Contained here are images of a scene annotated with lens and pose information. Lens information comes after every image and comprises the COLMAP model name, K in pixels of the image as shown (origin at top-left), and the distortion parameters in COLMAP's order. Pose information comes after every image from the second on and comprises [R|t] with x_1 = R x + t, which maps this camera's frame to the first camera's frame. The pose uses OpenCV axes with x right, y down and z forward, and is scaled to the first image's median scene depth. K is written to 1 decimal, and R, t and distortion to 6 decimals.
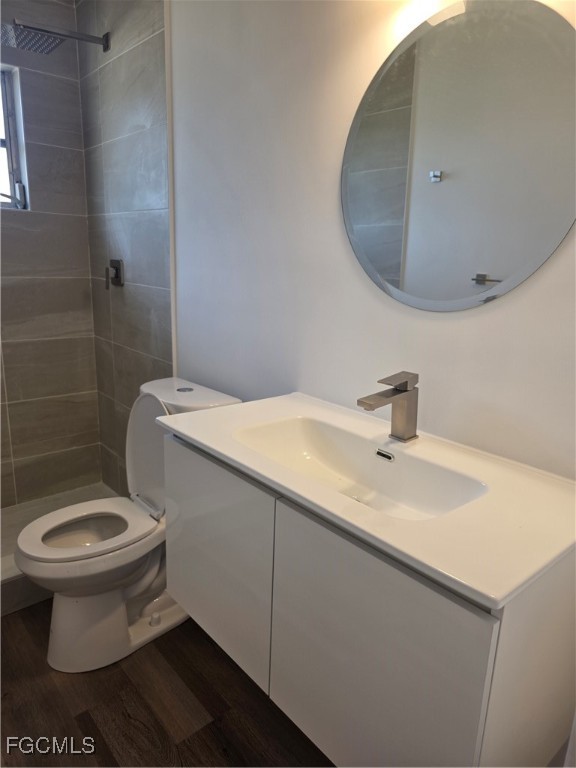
lens RADIAL K [[514.2, 0, 288.0], [0, 514.2, 384.0], [0, 0, 1]] dist [0.033833, -0.027154]
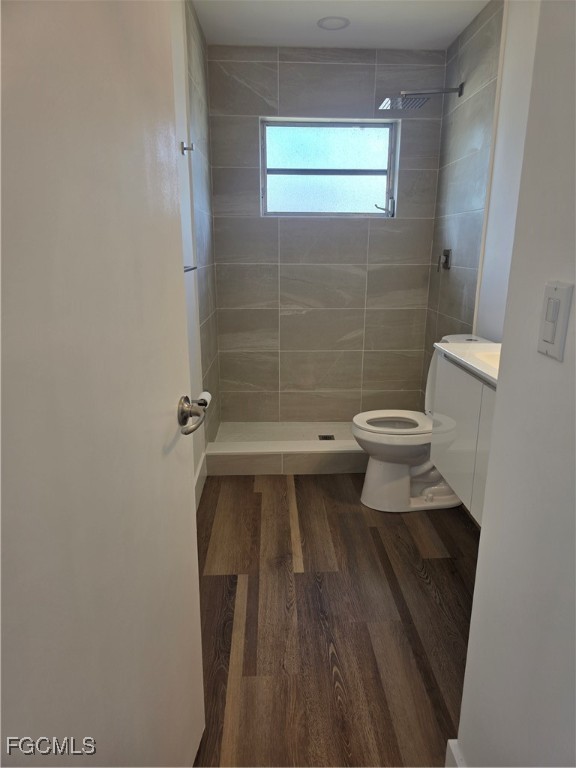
lens RADIAL K [[514.2, 0, 288.0], [0, 514.2, 384.0], [0, 0, 1]] dist [0.033833, -0.027154]
pose [[0.776951, 0.128004, -0.616411, 0.231460], [-0.127536, 0.990813, 0.045000, 0.104427], [0.616508, 0.043652, 0.786138, -0.314381]]
